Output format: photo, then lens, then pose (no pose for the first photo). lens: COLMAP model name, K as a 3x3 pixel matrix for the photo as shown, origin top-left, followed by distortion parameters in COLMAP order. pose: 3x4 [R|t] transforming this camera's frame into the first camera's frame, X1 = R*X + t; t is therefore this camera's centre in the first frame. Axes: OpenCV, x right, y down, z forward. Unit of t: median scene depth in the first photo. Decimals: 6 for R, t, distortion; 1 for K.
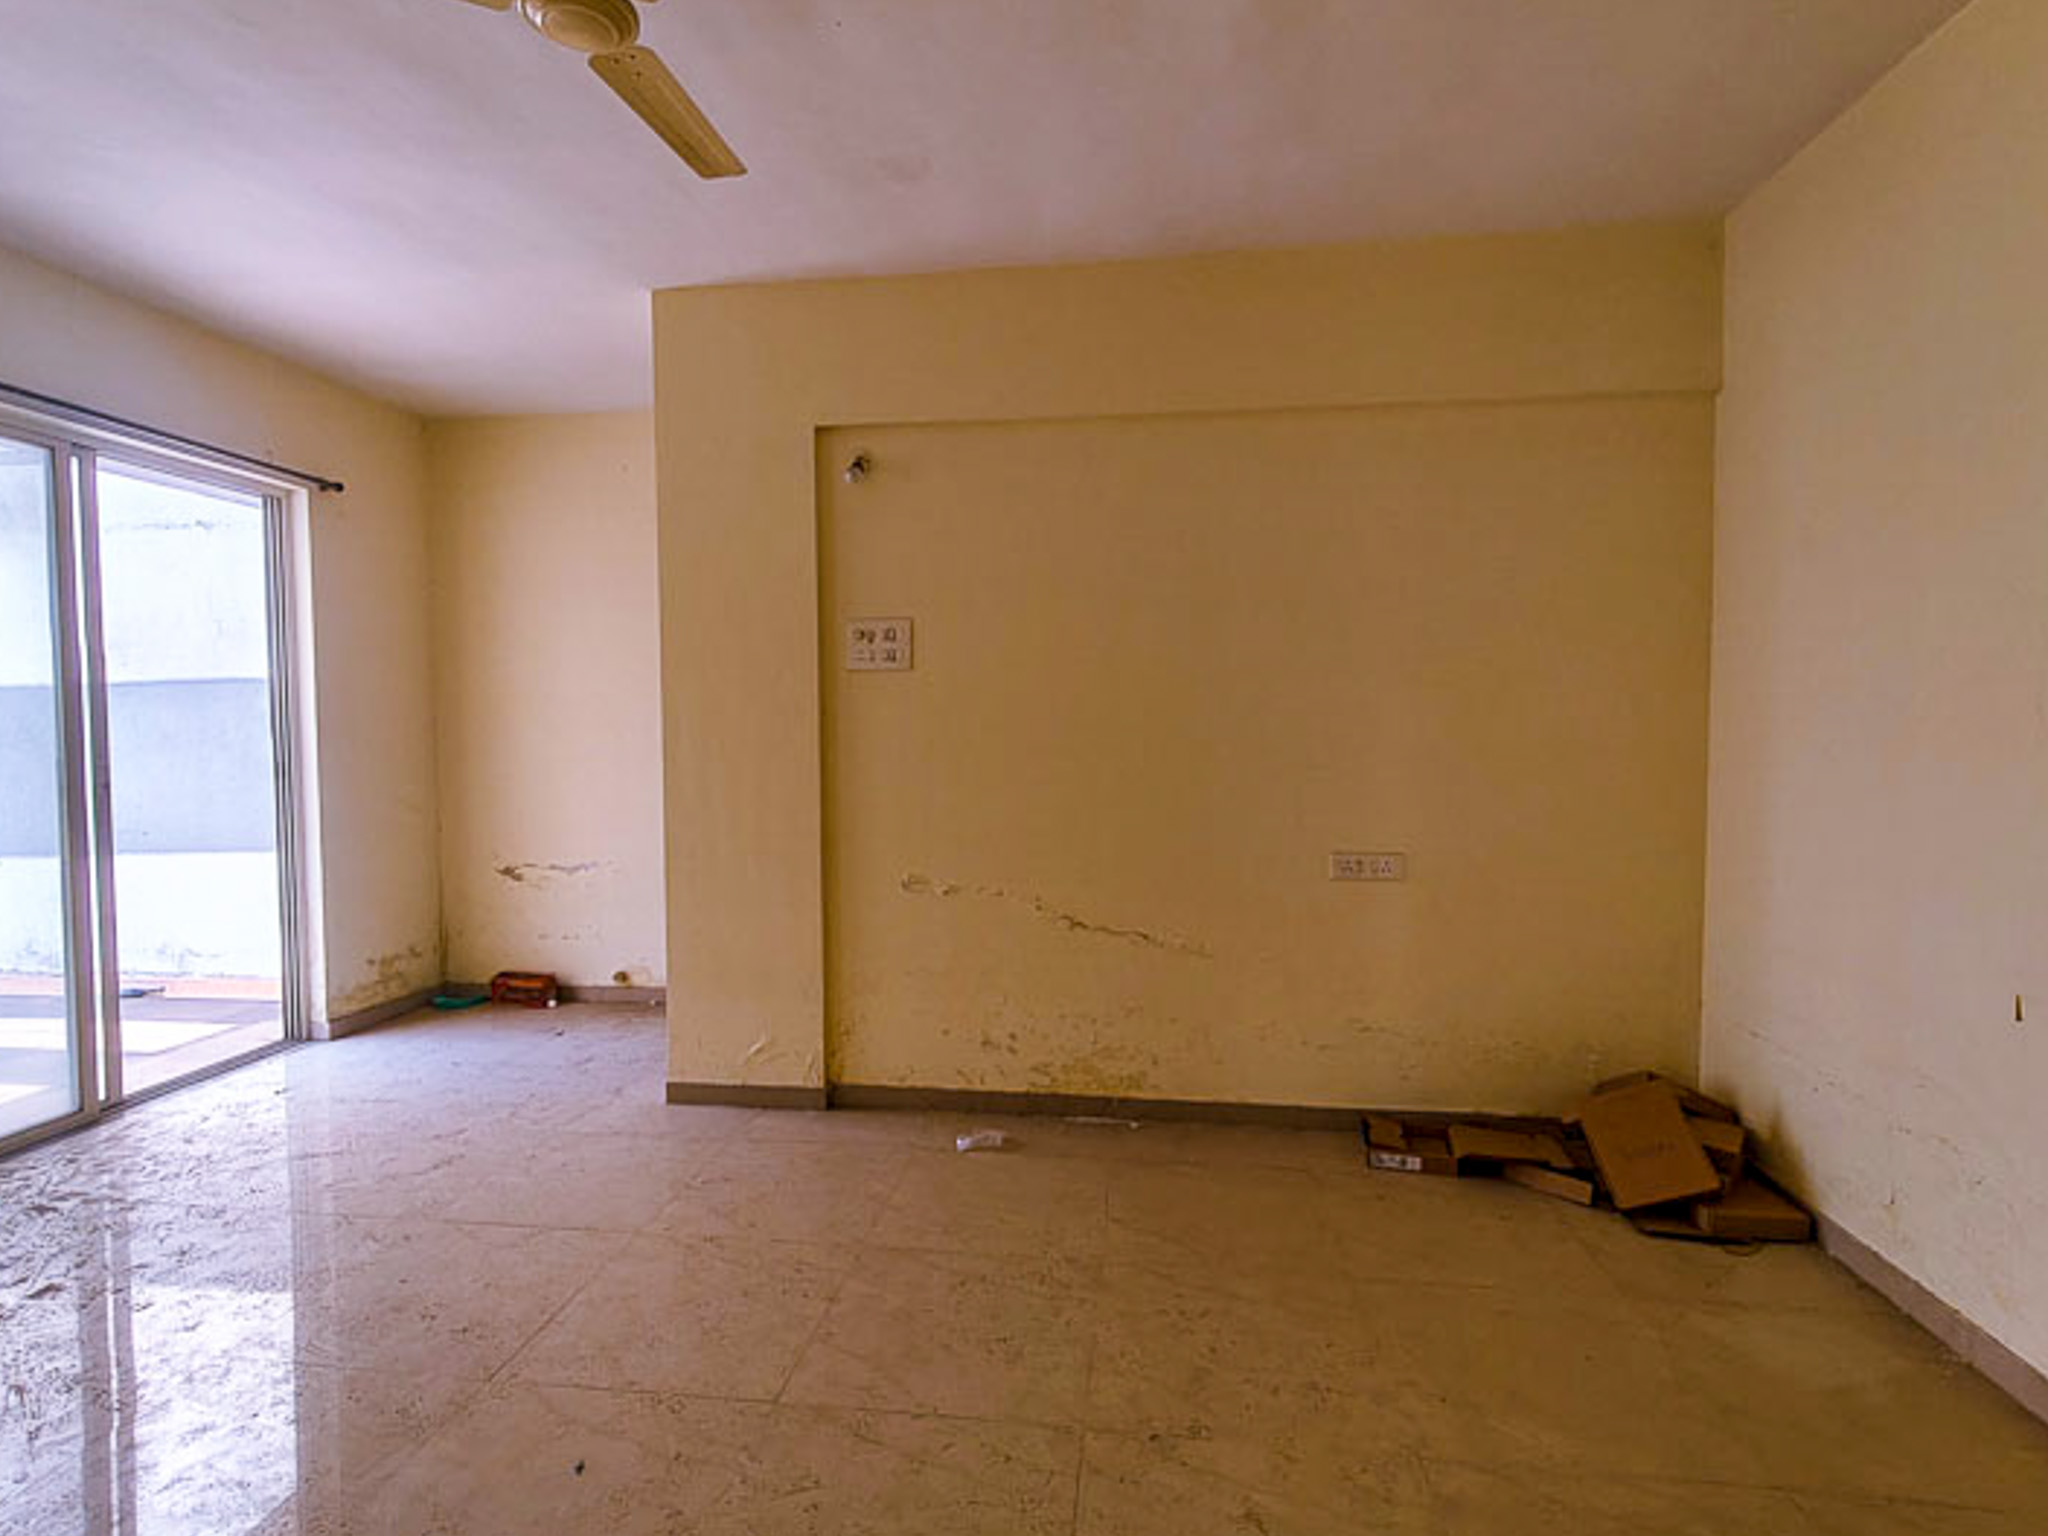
lens RADIAL K [[1032.6, 0, 1024.0], [0, 1032.6, 768.0], [0, 0, 1]] dist [0.010032, -0.001450]
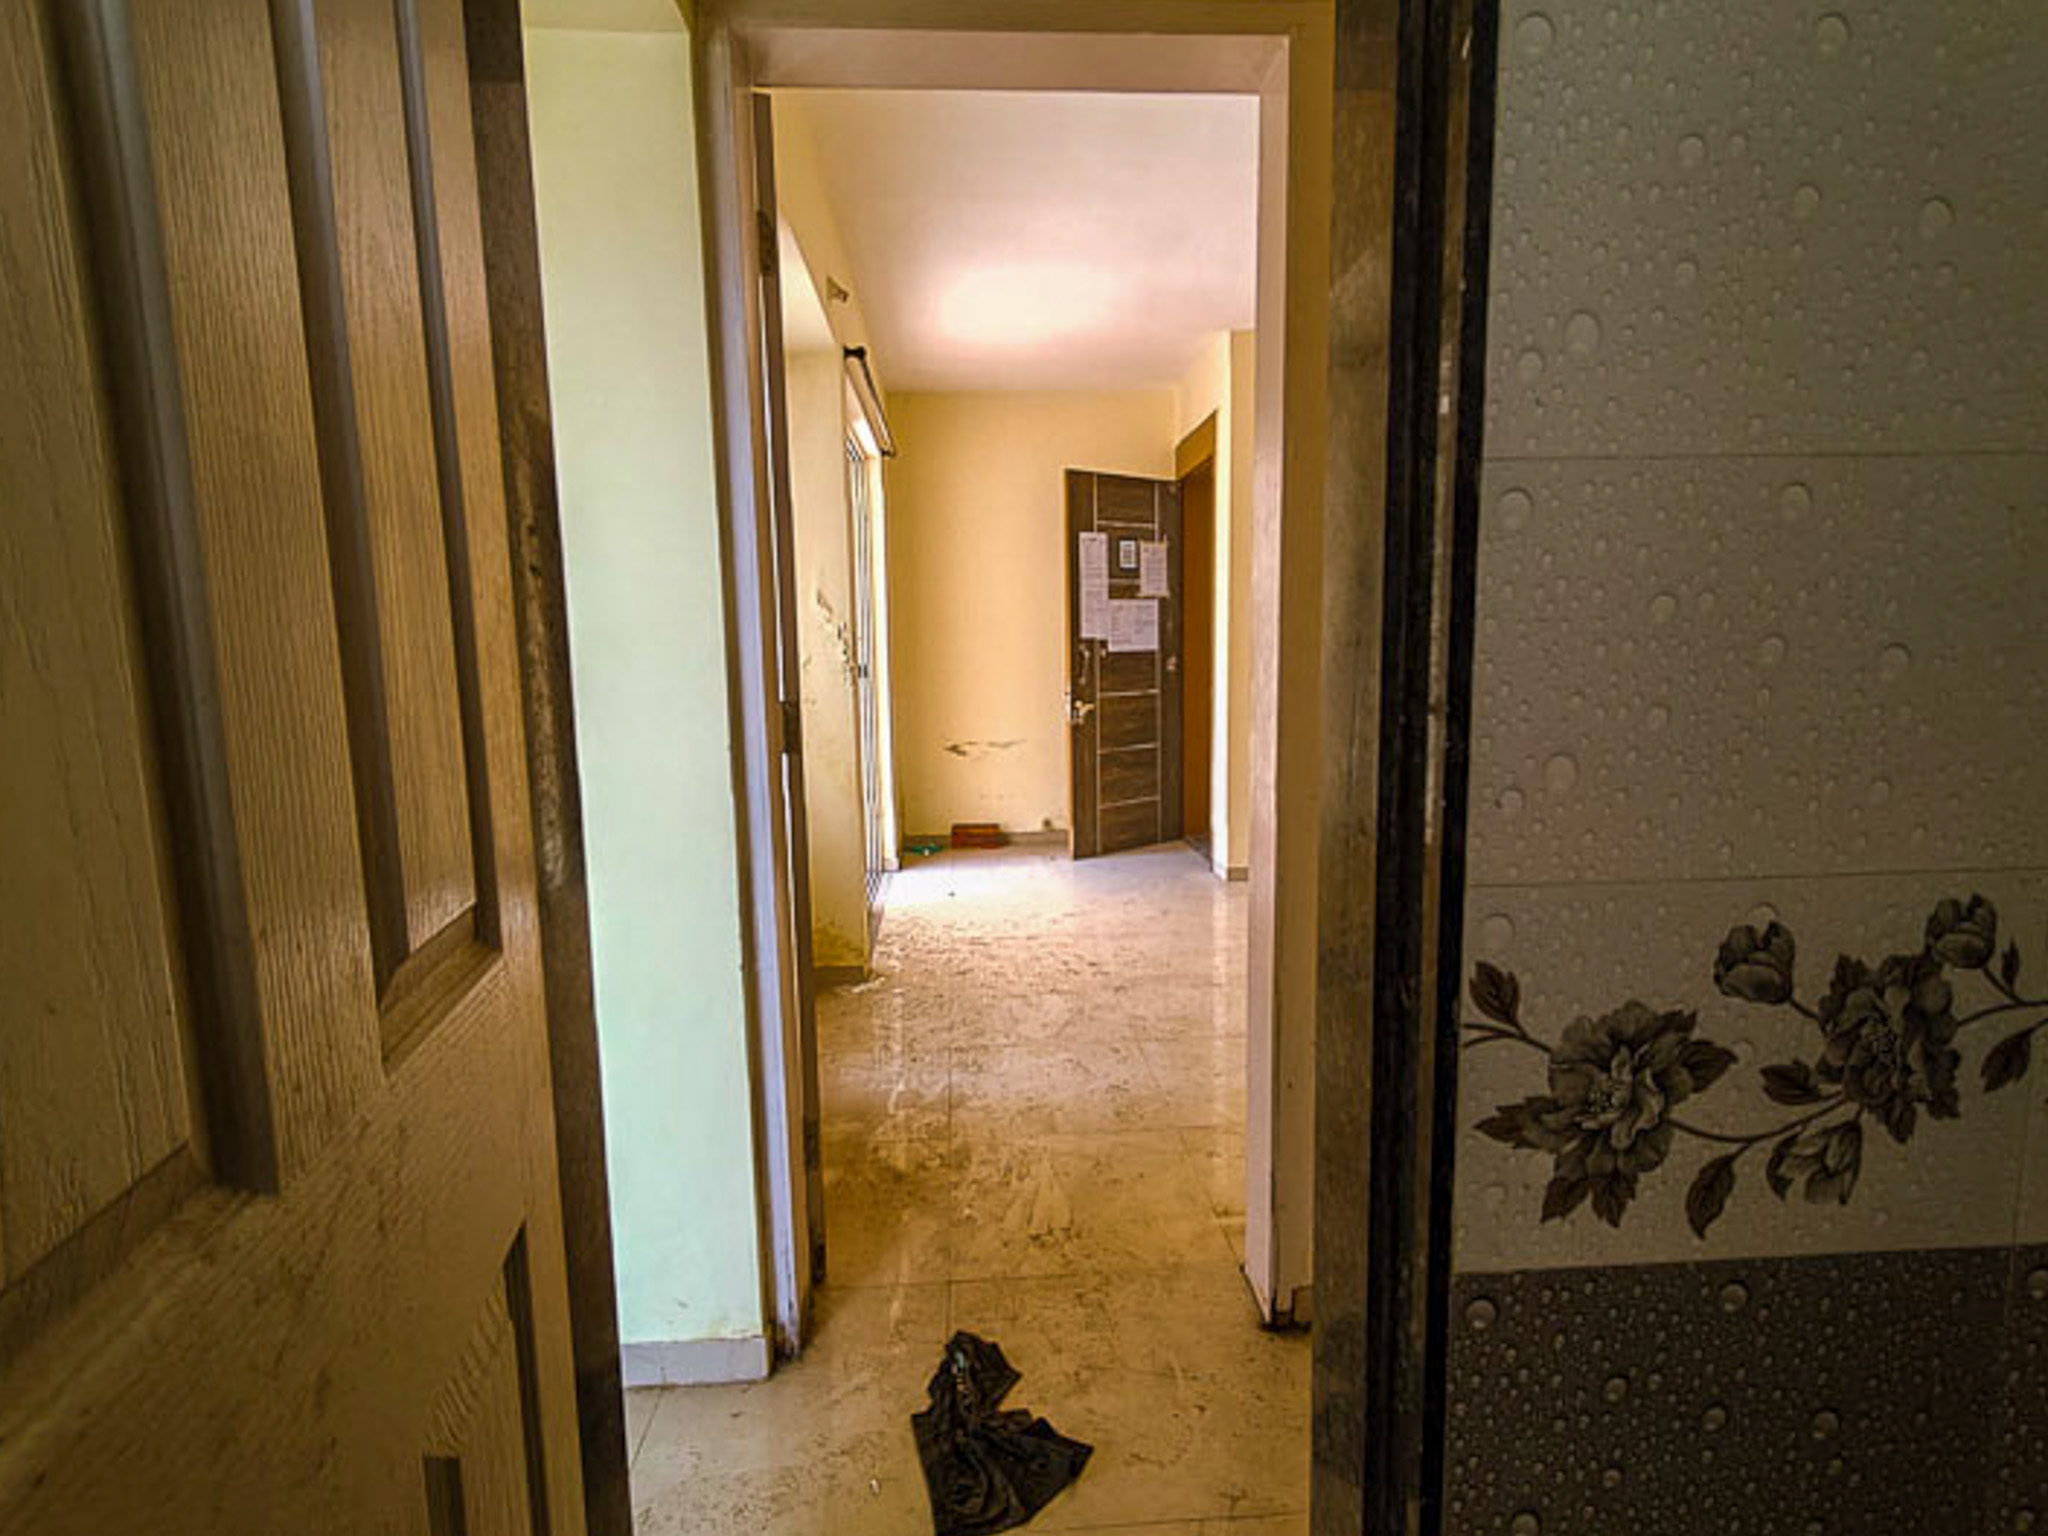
lens RADIAL K [[1036.6, 0, 1021.8], [0, 1036.6, 776.5], [0, 0, 1]] dist [-0.000908, 0.000273]
pose [[0.980833, -0.039500, 0.190804, -0.953585], [0.022262, 0.995542, 0.091659, 0.024623], [-0.193573, -0.085655, 0.977340, -0.425799]]
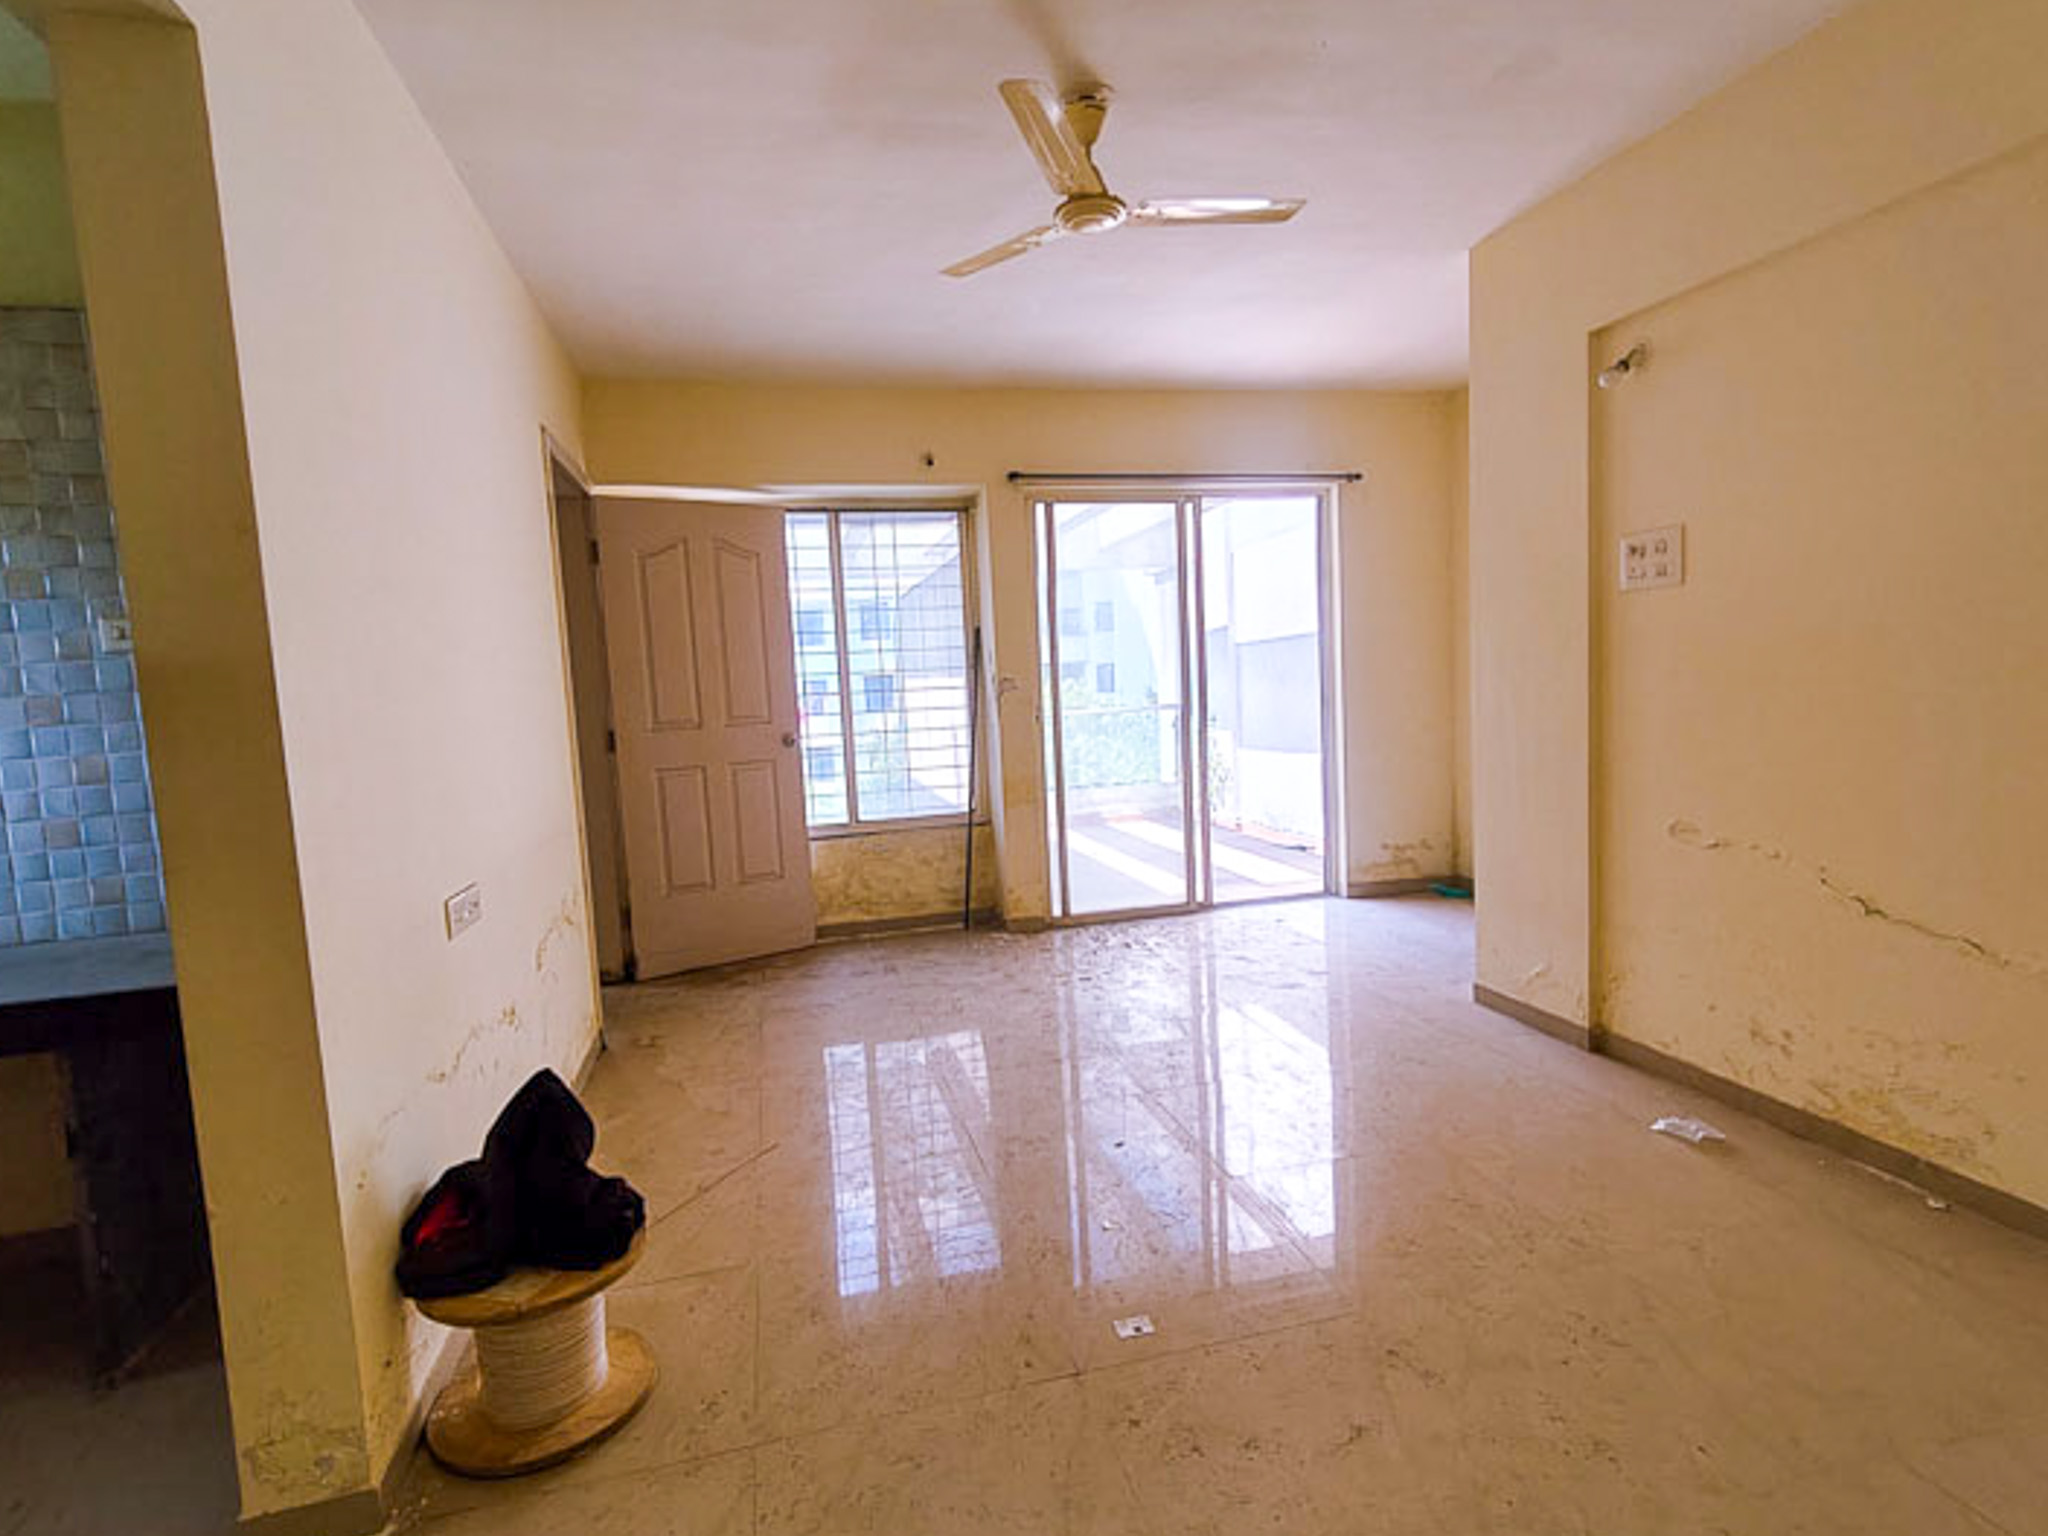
lens RADIAL K [[1025.6, 0, 1024.1], [0, 1025.6, 776.7], [0, 0, 1]] dist [0.002748, -0.000923]
pose [[0.364200, 0.073614, -0.928407, 0.497747], [0.009947, 0.996507, 0.082916, -0.011380], [0.931268, -0.039433, 0.362195, 0.168958]]
